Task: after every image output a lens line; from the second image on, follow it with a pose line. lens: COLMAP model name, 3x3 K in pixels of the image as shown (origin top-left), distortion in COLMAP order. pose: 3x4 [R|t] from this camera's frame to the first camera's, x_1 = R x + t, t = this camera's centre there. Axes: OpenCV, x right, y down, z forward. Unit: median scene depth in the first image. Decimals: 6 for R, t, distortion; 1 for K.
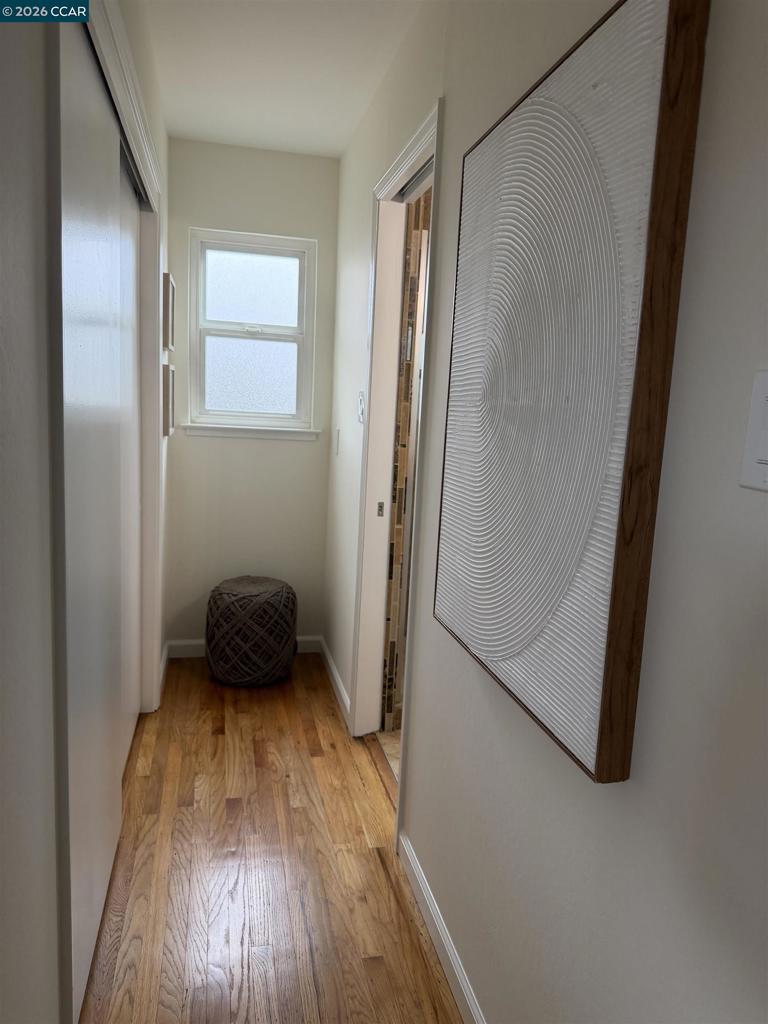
lens RADIAL K [[713.6, 0, 385.5], [0, 713.6, 506.8], [0, 0, 1]] dist [0.075287, -0.101439]
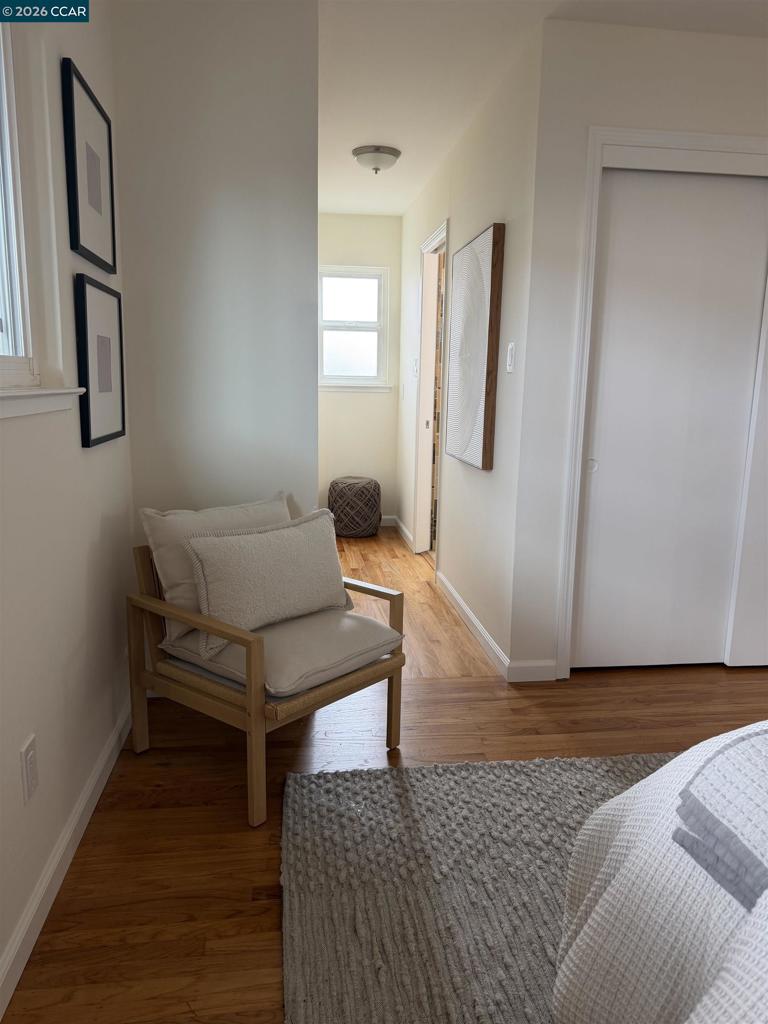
lens RADIAL K [[713.6, 0, 385.8], [0, 713.6, 515.7], [0, 0, 1]] dist [0.075287, -0.101439]
pose [[0.995308, -0.016031, -0.095422, 0.050724], [0.019693, 0.999101, 0.037553, 0.146405], [0.094734, -0.039256, 0.994728, -0.728485]]
